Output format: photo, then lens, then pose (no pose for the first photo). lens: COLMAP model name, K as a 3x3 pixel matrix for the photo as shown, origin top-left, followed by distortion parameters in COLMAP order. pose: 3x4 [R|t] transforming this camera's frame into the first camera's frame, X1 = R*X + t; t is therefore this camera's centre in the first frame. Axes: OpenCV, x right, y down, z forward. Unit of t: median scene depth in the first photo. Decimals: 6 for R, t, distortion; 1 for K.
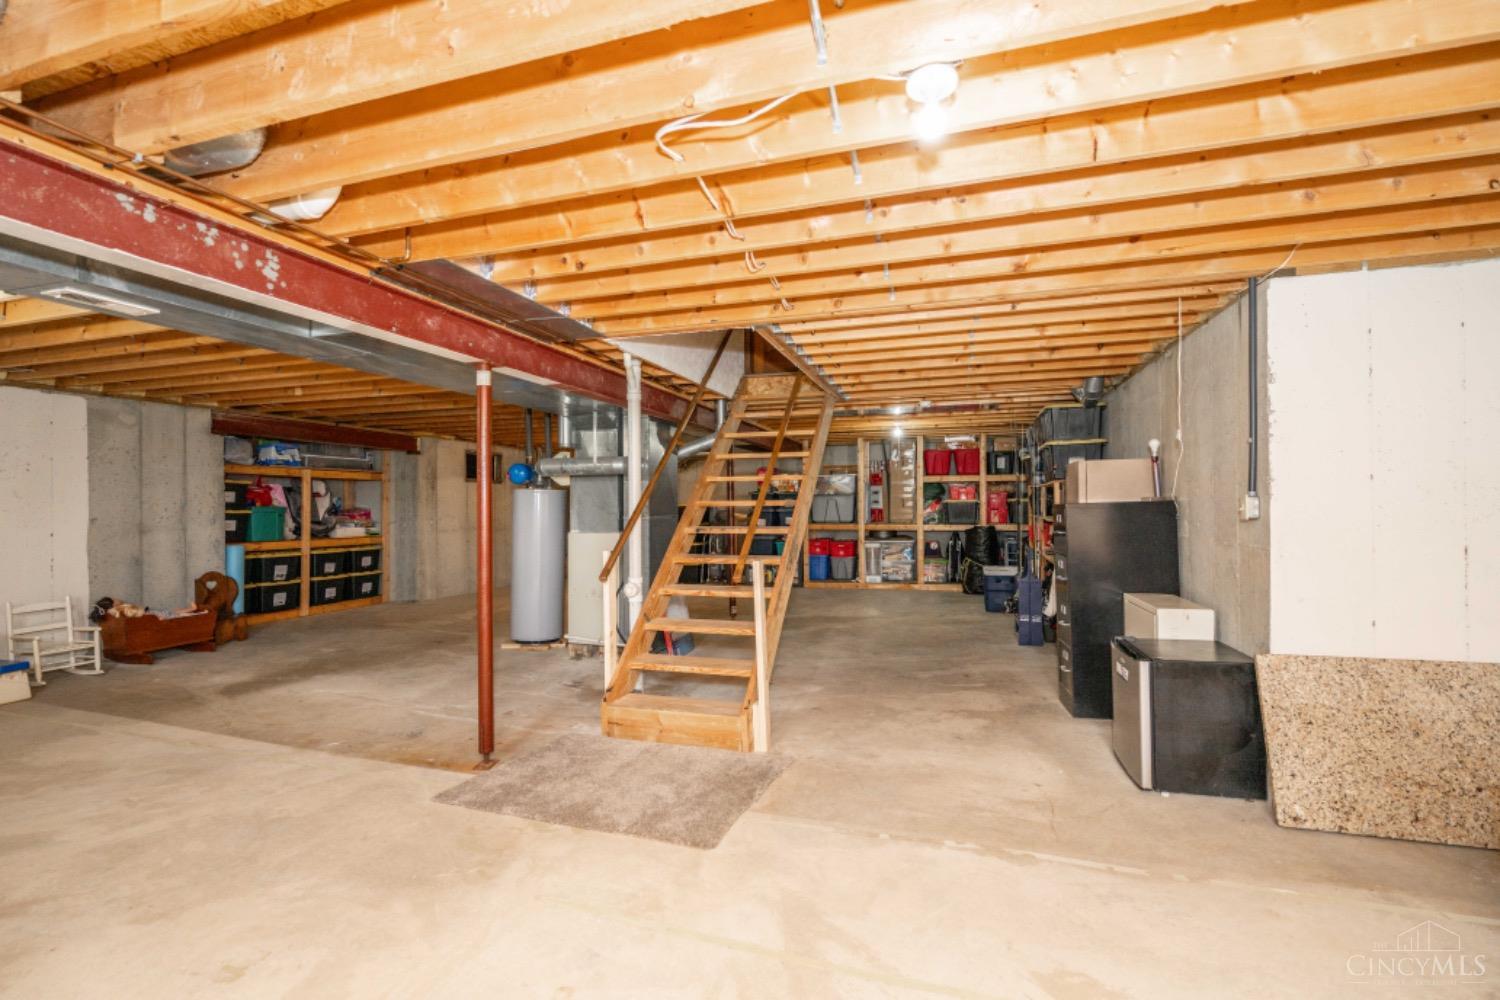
lens RADIAL K [[663.1, 0, 759.1], [0, 663.1, 501.8], [0, 0, 1]] dist [0.003410, -0.000066]
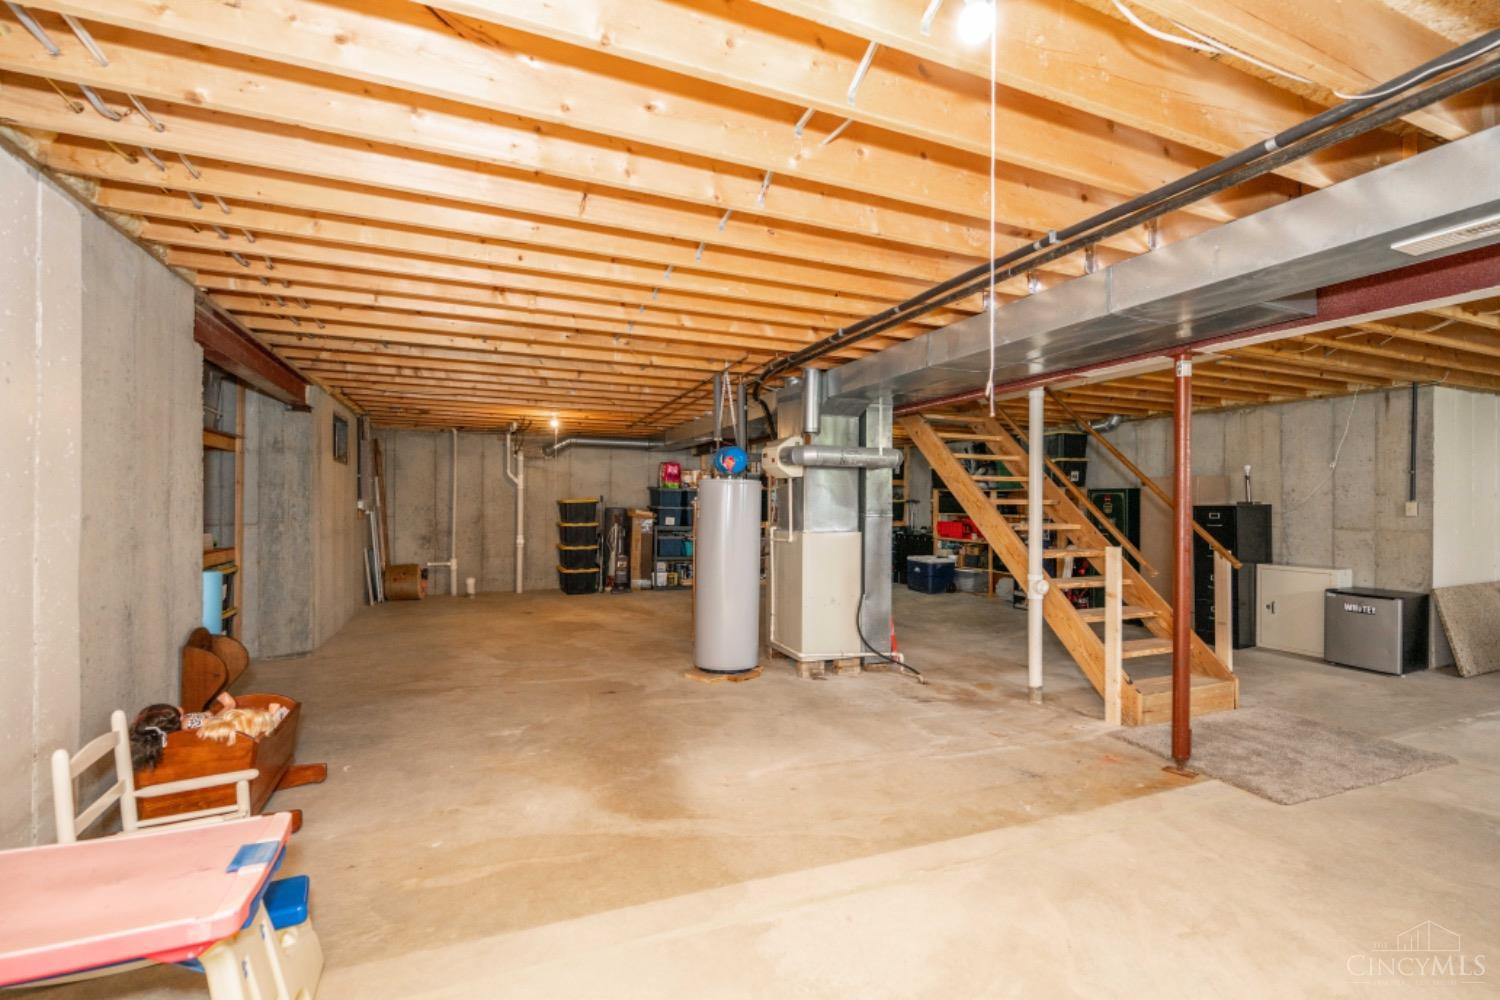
lens RADIAL K [[663.1, 0, 757.4], [0, 663.1, 503.3], [0, 0, 1]] dist [0.003410, -0.000066]
pose [[0.754561, 0.007291, 0.656189, -1.175977], [-0.015103, 0.999866, 0.006258, 0.005377], [-0.656056, -0.014632, 0.754570, 0.525476]]
